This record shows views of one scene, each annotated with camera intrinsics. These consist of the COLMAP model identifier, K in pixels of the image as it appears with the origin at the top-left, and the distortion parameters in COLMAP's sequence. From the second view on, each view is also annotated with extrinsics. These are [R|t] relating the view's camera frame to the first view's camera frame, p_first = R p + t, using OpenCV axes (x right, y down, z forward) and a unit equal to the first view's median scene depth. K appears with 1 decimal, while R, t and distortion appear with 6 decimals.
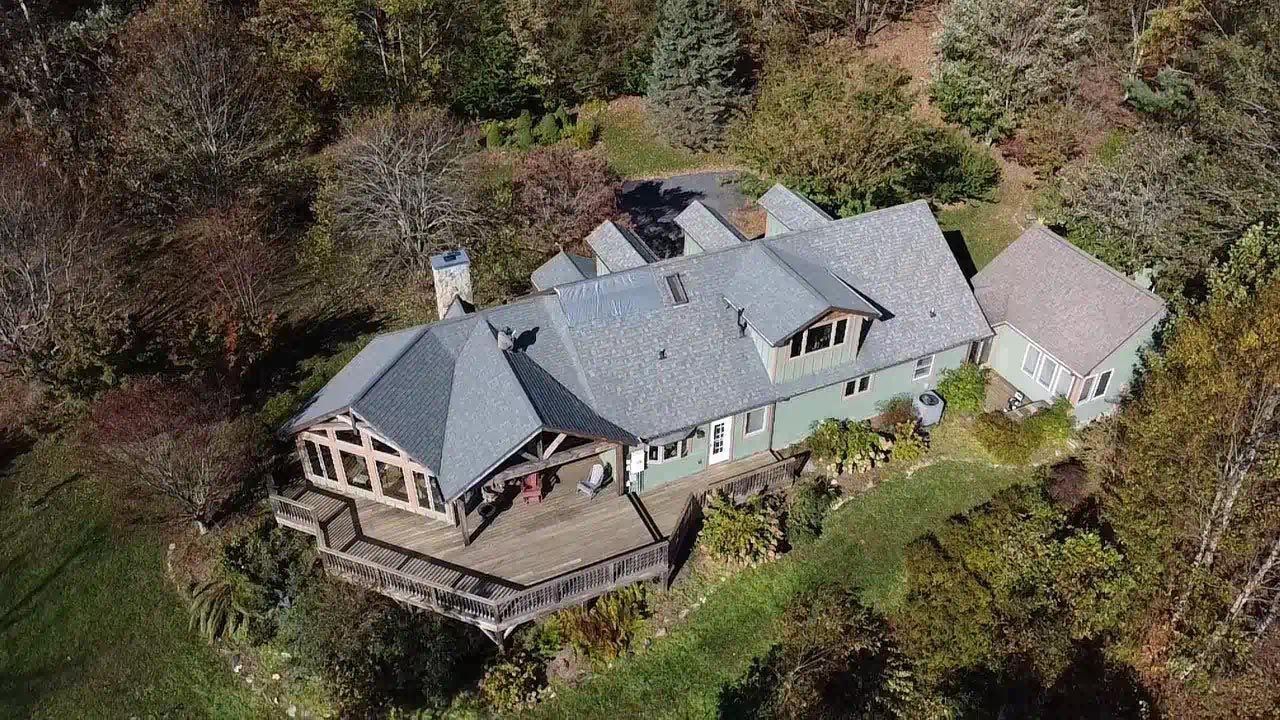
lens RADIAL K [[933.4, 0, 637.5], [0, 933.4, 339.1], [0, 0, 1]] dist [-0.031611, -0.003823]
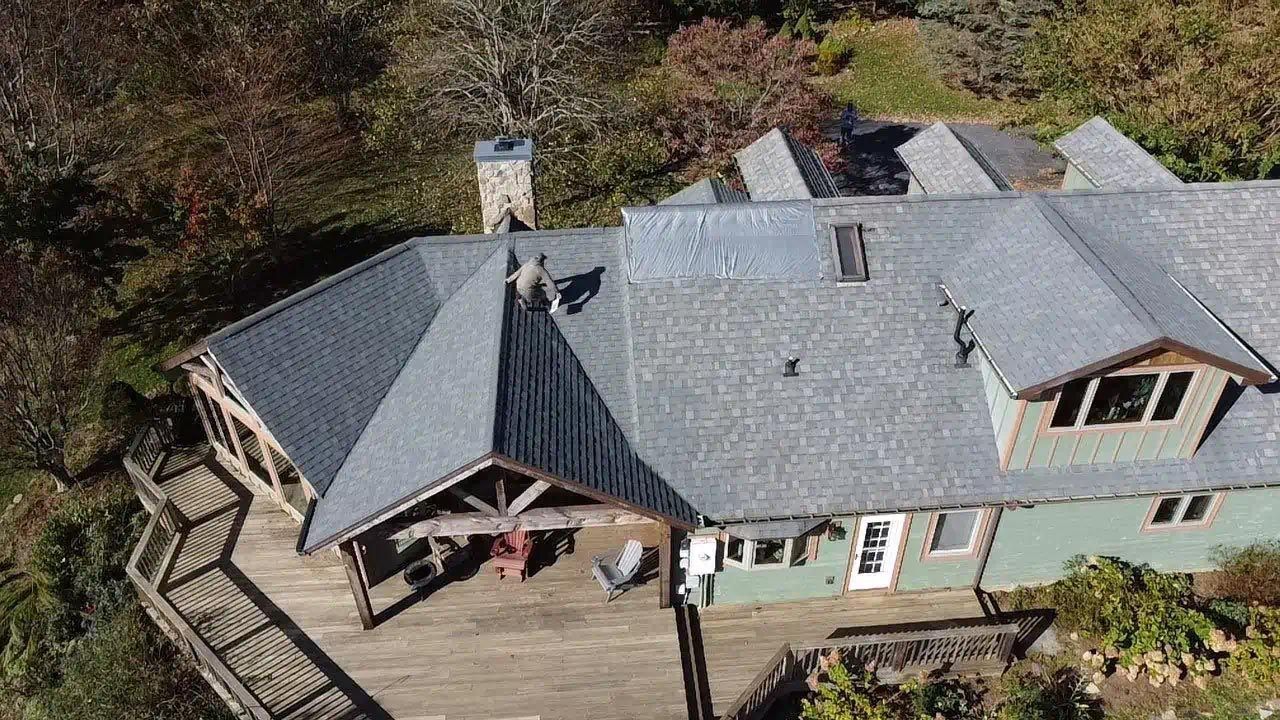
lens RADIAL K [[933.4, 0, 637.5], [0, 933.4, 339.1], [0, 0, 1]] dist [-0.031611, -0.003823]
pose [[0.940285, 0.193569, -0.279992, 0.086792], [-0.191218, 0.980888, 0.035964, -0.001101], [0.281603, 0.019723, 0.959328, 0.468241]]
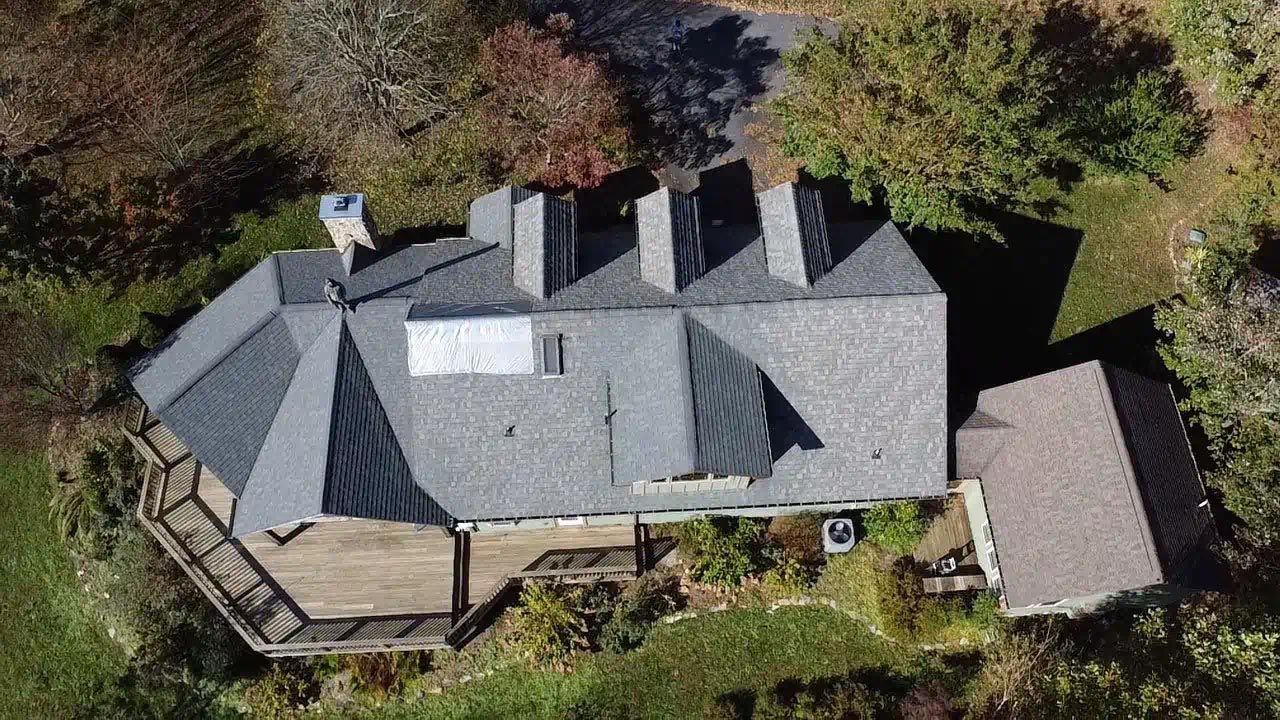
lens RADIAL K [[933.4, 0, 637.5], [0, 933.4, 339.1], [0, 0, 1]] dist [-0.031611, -0.003823]
pose [[0.932558, 0.321203, -0.164817, 0.245078], [-0.207698, 0.850749, 0.482792, -0.483146], [0.295292, -0.415999, 0.860086, 0.328366]]
